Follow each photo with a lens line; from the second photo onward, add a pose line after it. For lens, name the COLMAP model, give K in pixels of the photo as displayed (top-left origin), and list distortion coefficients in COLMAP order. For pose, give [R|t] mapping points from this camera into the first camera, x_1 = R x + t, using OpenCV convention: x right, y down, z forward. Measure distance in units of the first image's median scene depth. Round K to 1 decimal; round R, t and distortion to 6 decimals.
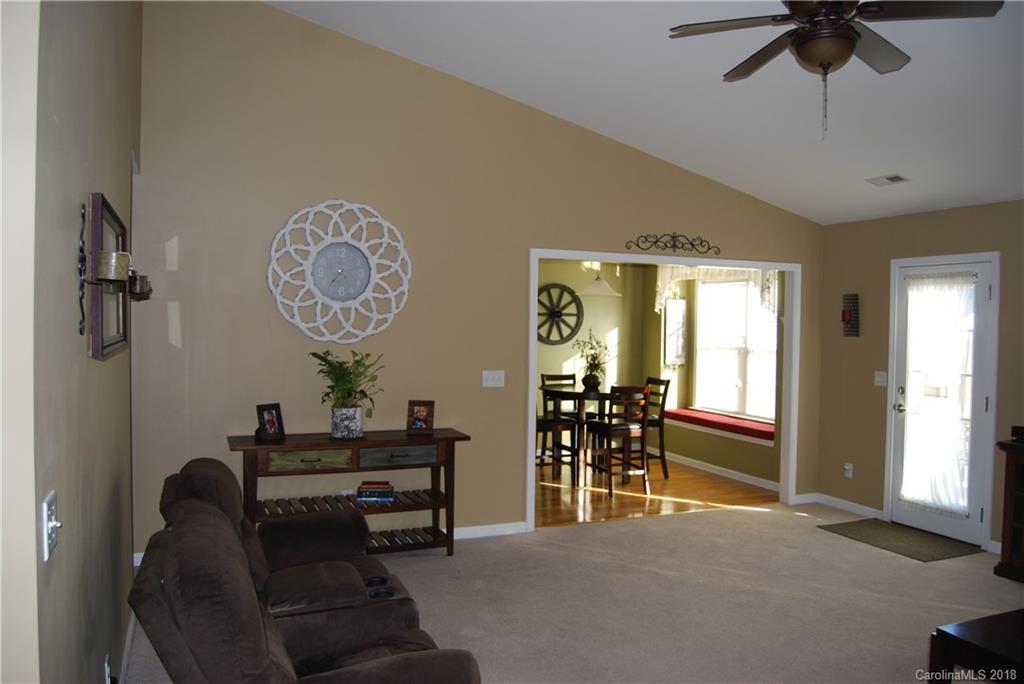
lens RADIAL K [[785.3, 0, 511.6], [0, 785.3, 342.1], [0, 0, 1]] dist [-0.093026, 0.024338]
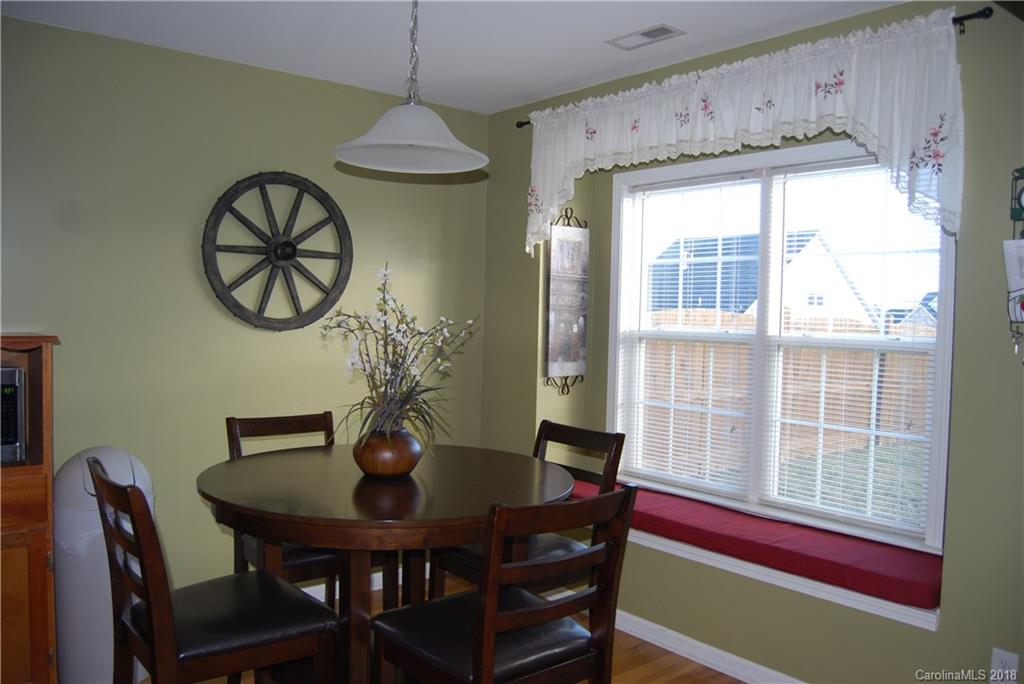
lens RADIAL K [[785.3, 0, 508.9], [0, 785.3, 343.0], [0, 0, 1]] dist [-0.093026, 0.024338]
pose [[0.955466, -0.003131, 0.295085, 0.050049], [-0.001198, 0.999894, 0.014490, 0.004008], [-0.295099, -0.014199, 0.955361, 0.599053]]
